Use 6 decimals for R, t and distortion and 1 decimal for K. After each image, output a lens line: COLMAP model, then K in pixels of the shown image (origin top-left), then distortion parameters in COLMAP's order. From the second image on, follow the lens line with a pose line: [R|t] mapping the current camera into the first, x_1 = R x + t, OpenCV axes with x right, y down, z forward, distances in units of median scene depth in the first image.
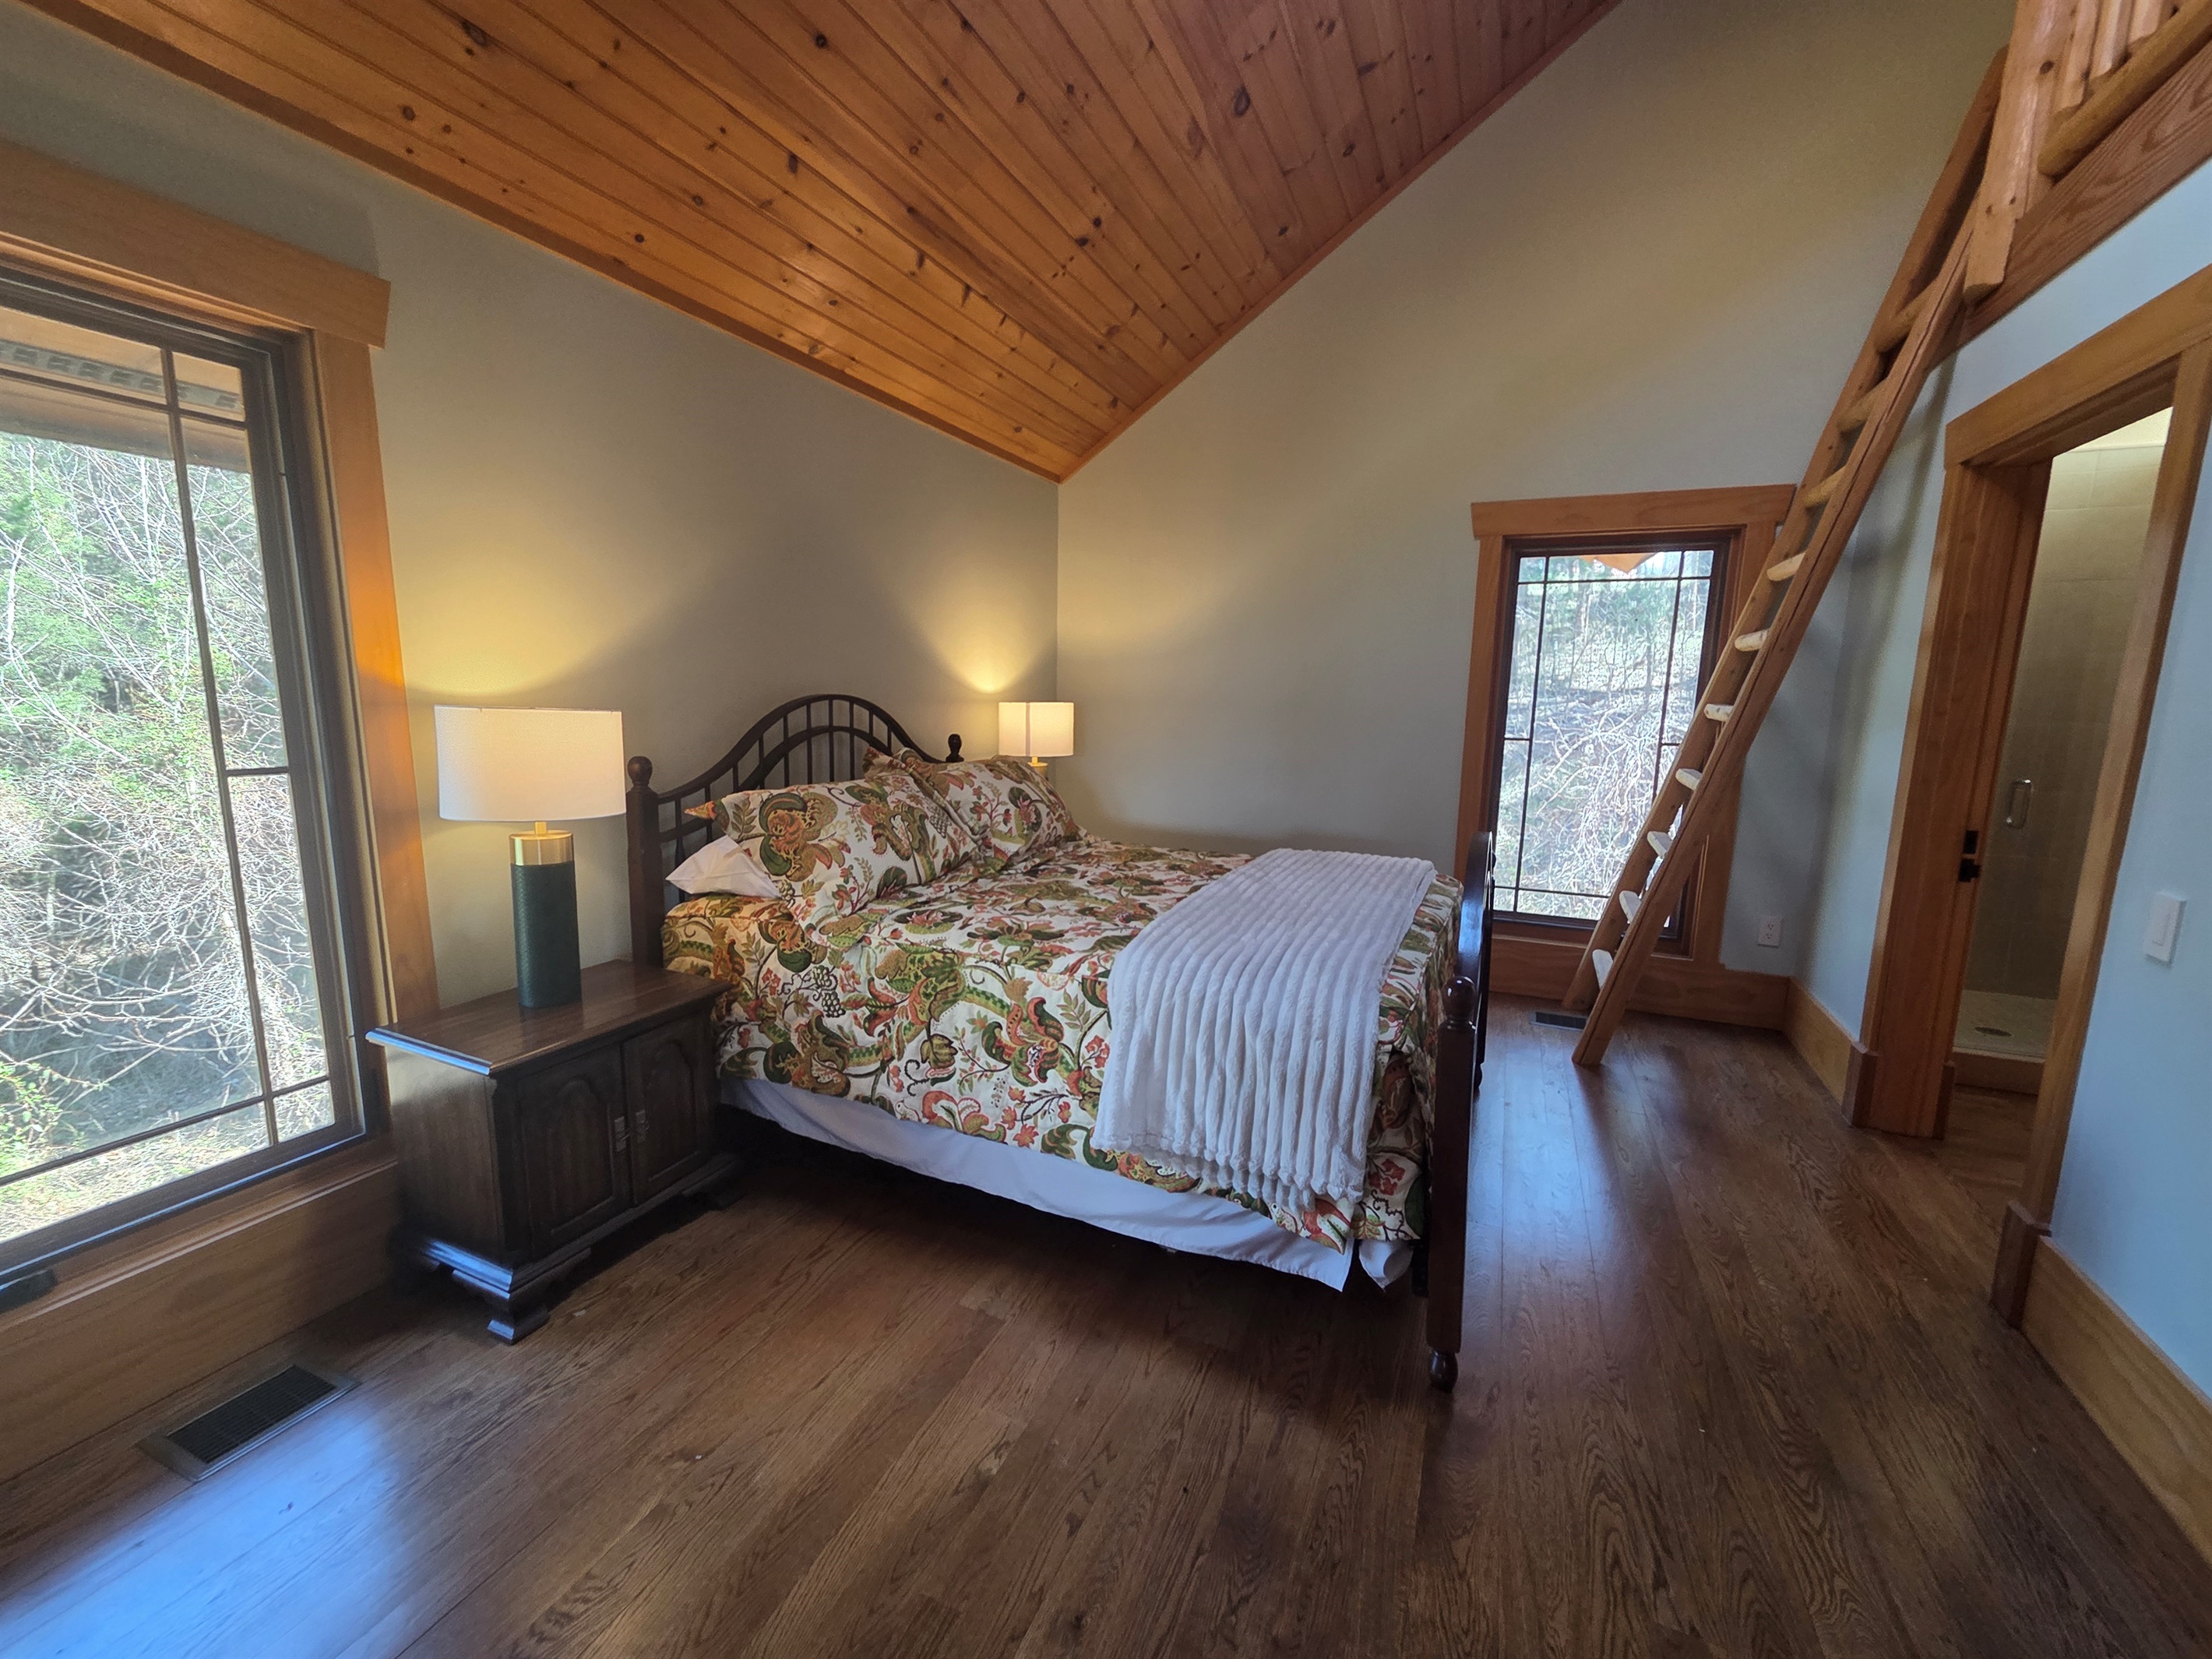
lens RADIAL K [[905.5, 0, 1108.2], [0, 905.5, 831.6], [0, 0, 1]] dist [-0.000911, 0.000181]
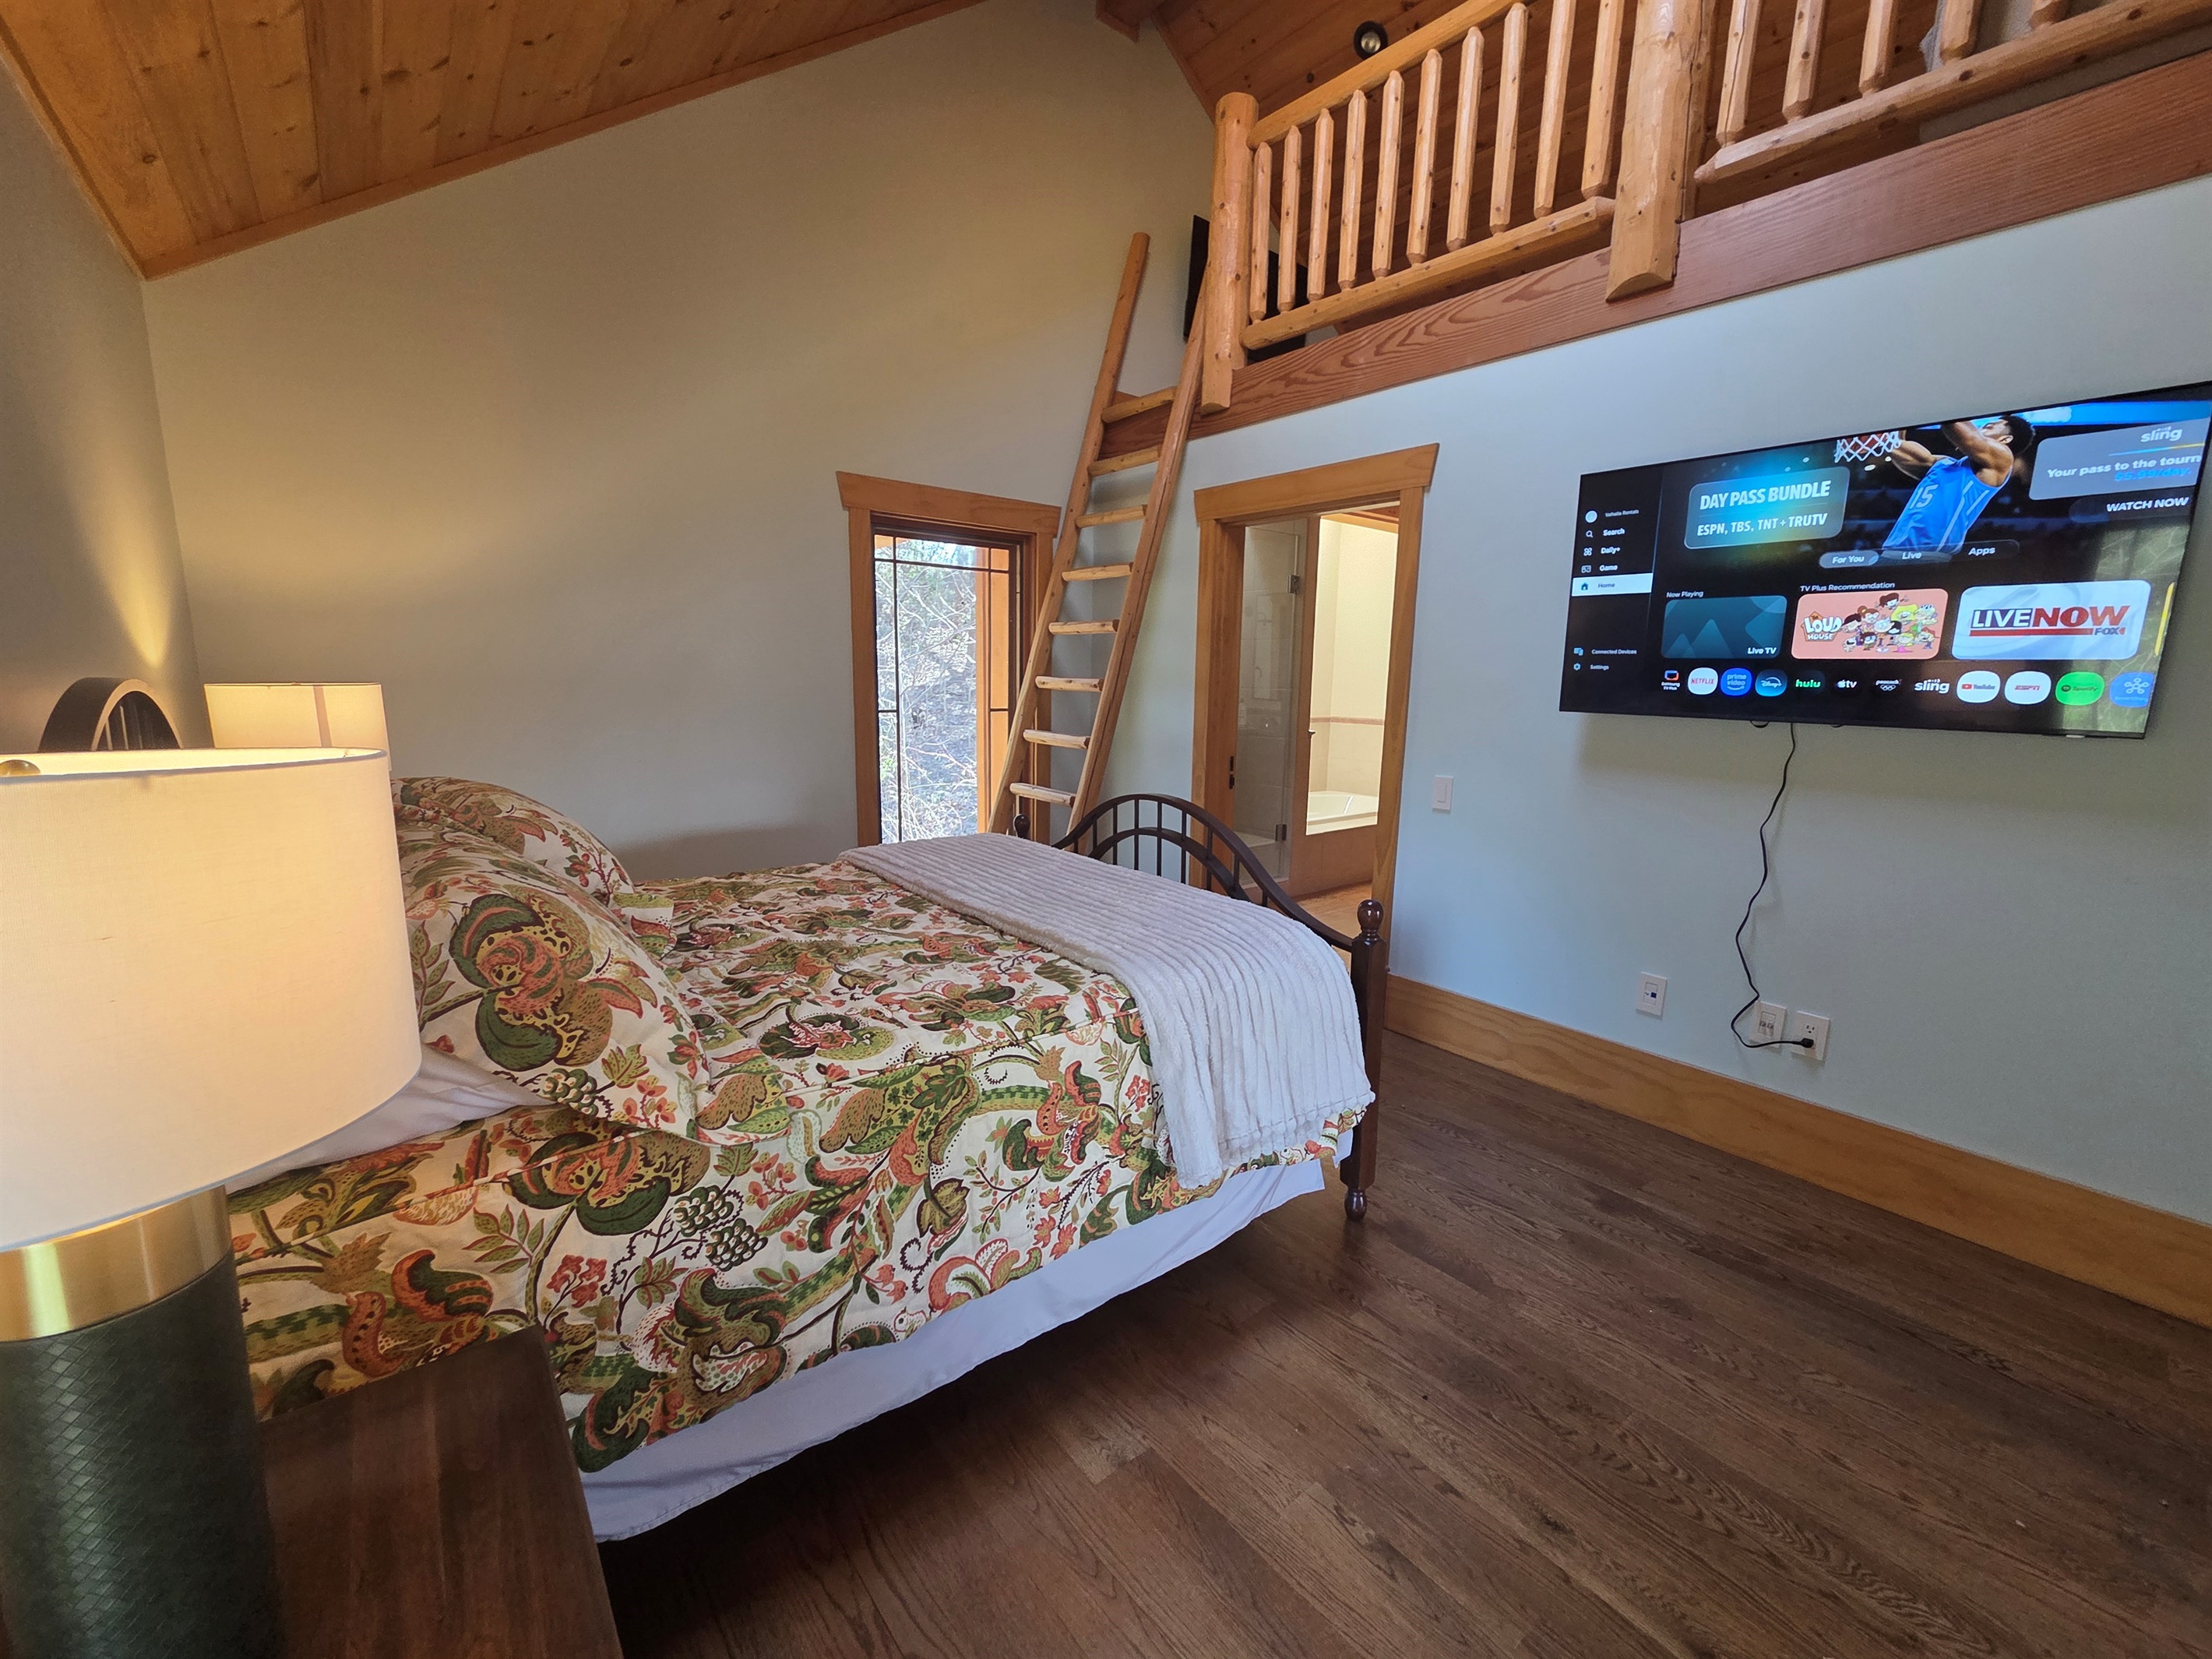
lens RADIAL K [[905.5, 0, 1109.9], [0, 905.5, 828.6], [0, 0, 1]] dist [-0.000911, 0.000181]
pose [[0.459090, -0.158644, 0.874110, -0.661676], [0.128775, 0.985418, 0.111212, -0.094819], [-0.879007, 0.061508, 0.472825, 0.532289]]
